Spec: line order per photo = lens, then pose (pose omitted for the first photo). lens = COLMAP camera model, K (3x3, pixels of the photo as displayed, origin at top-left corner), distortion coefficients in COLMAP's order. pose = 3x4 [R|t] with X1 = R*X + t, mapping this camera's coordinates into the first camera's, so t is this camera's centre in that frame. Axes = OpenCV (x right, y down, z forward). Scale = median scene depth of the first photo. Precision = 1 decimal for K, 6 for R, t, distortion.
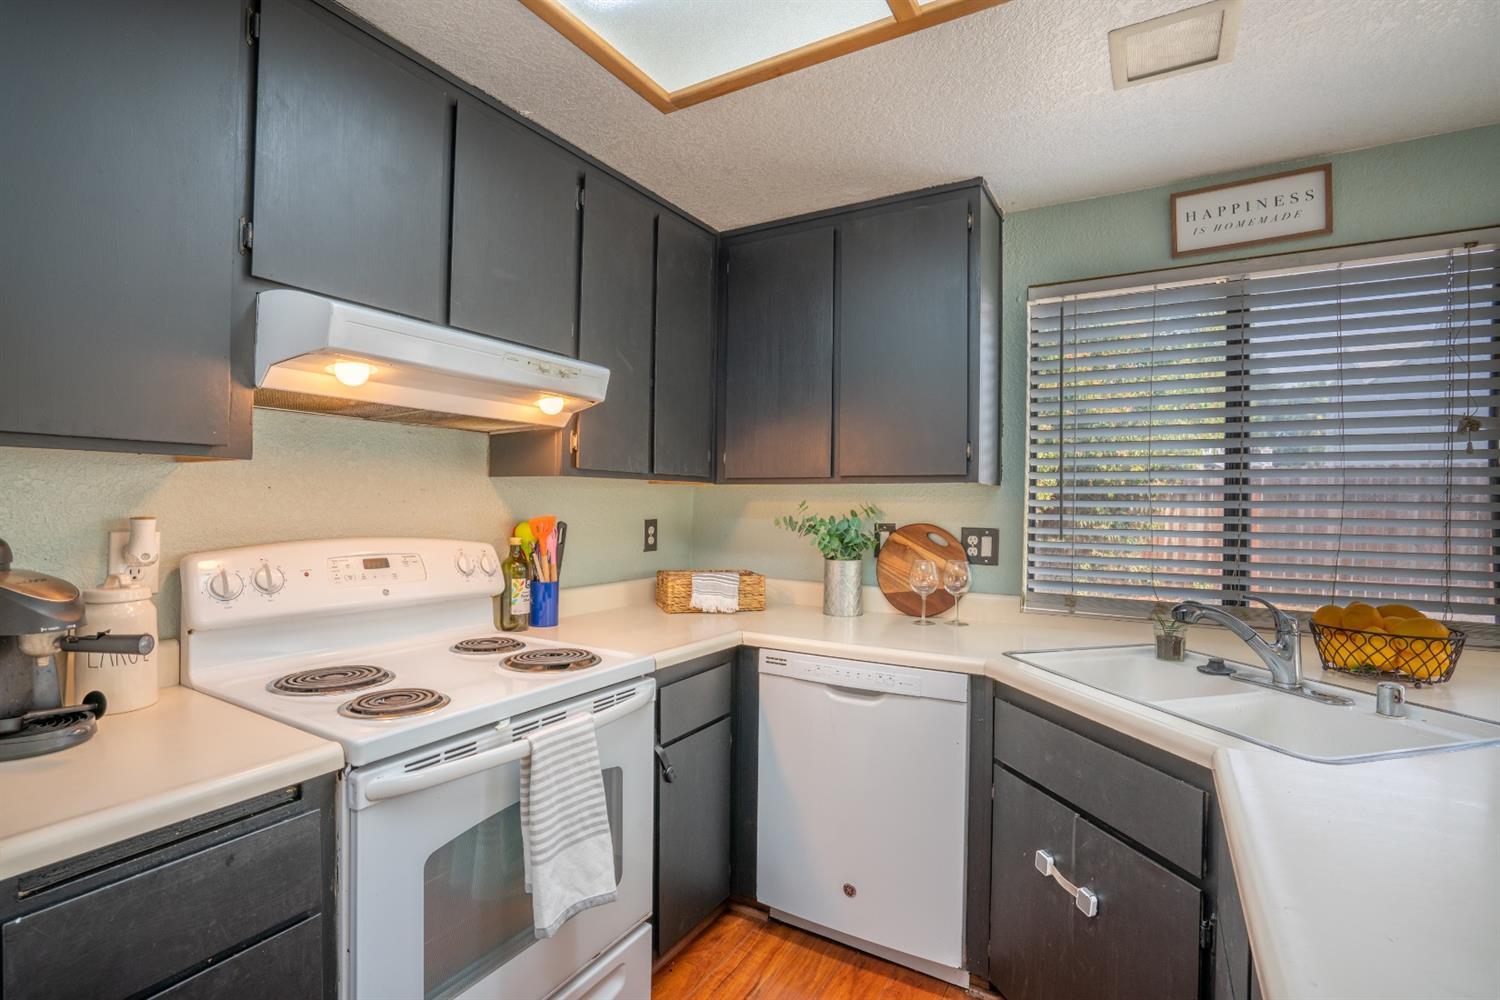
lens RADIAL K [[695.4, 0, 743.0], [0, 695.4, 501.2], [0, 0, 1]] dist [-0.068828, 0.032403]
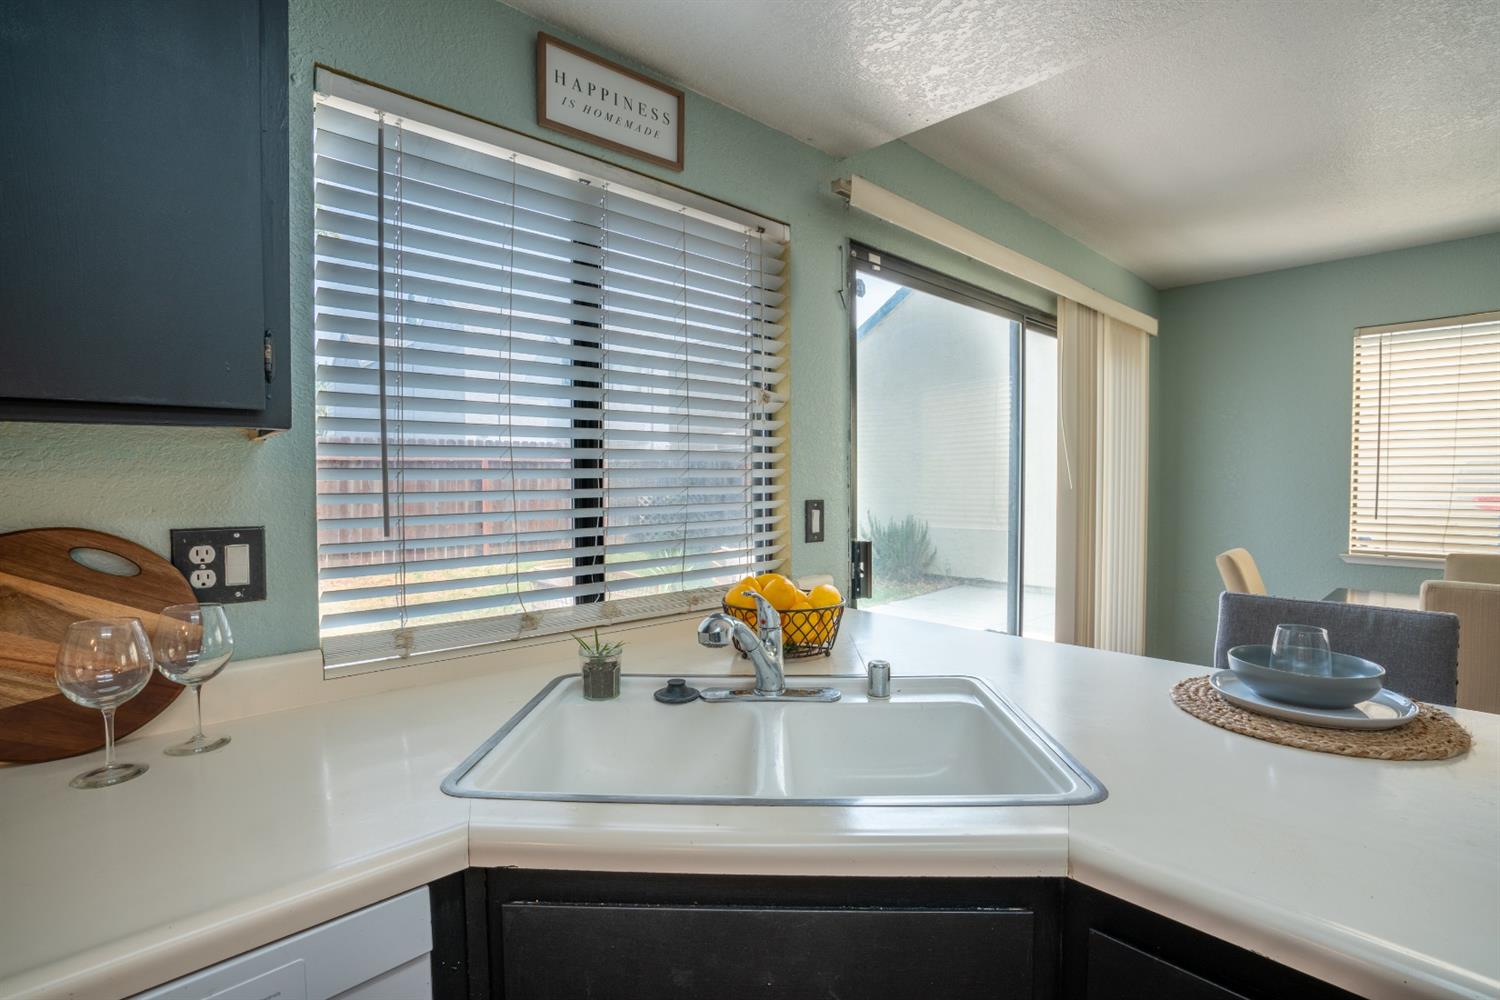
lens RADIAL K [[695.4, 0, 743.0], [0, 695.4, 501.2], [0, 0, 1]] dist [-0.068828, 0.032403]
pose [[0.284204, -0.047174, 0.957603, -0.001167], [0.005095, 0.998849, 0.047694, -0.000016], [-0.958750, -0.008676, 0.284117, 0.583151]]
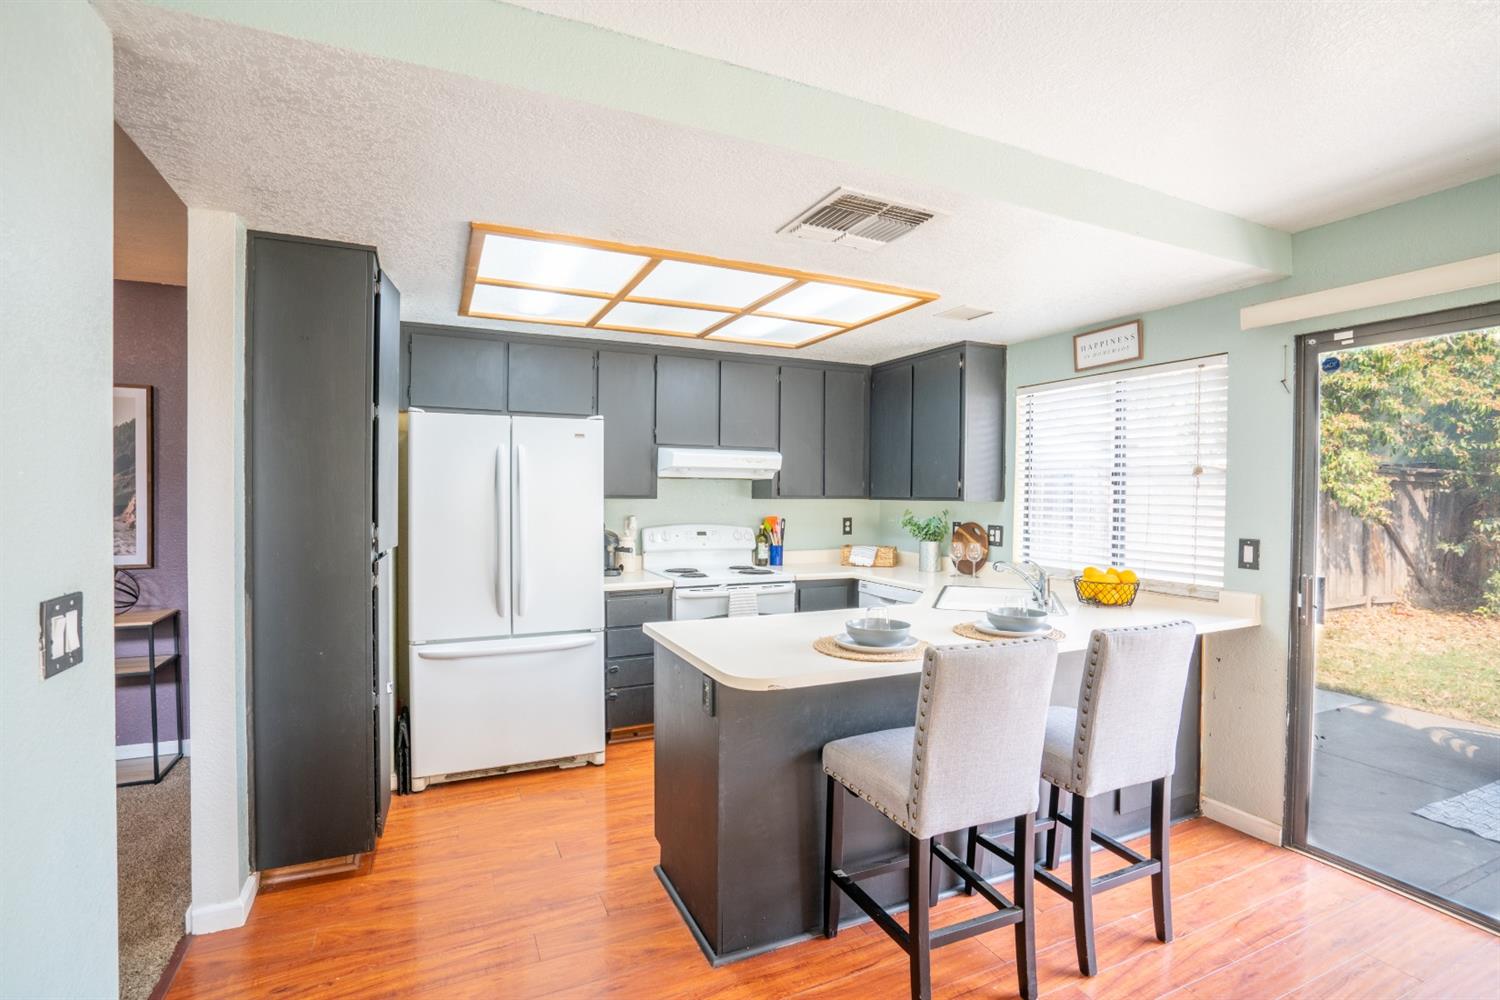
lens RADIAL K [[695.4, 0, 743.0], [0, 695.4, 501.2], [0, 0, 1]] dist [-0.068828, 0.032403]
pose [[0.823906, 0.000857, -0.566726, 0.913402], [0.004119, 0.999963, 0.007502, -0.044093], [0.566712, -0.008515, 0.823872, -0.922212]]
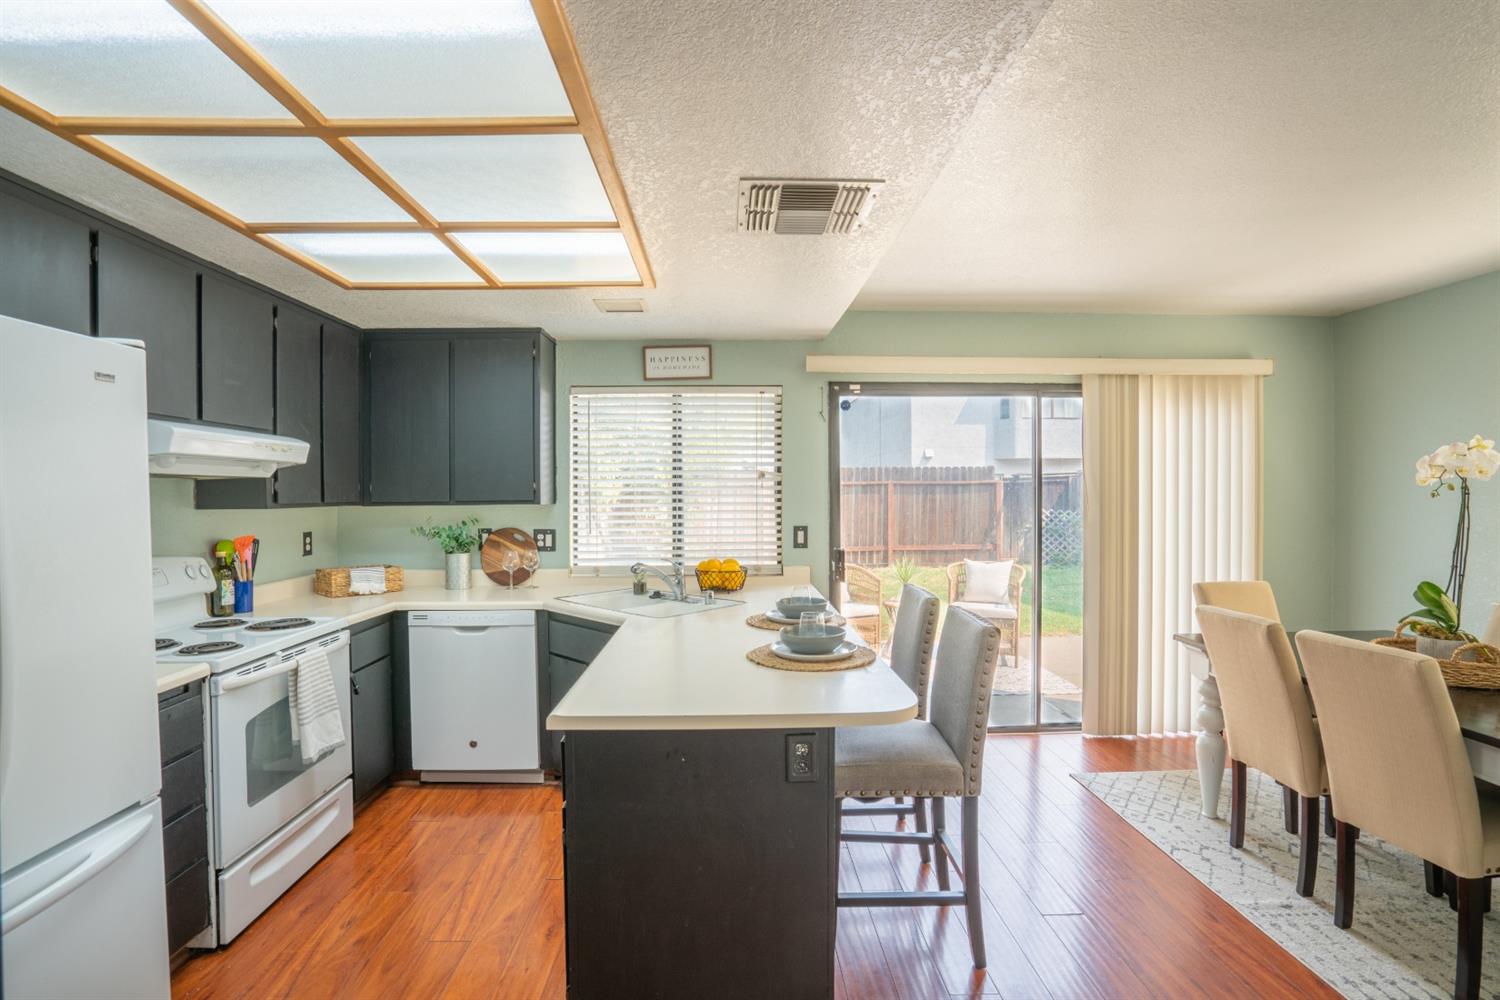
lens RADIAL K [[695.7, 0, 743.8], [0, 695.7, 503.7], [0, 0, 1]] dist [-0.068301, 0.028094]
pose [[0.843167, -0.026055, 0.537020, -0.163149], [0.015697, 0.999592, 0.023851, -0.061655], [-0.537423, -0.011681, 0.843232, -0.743891]]
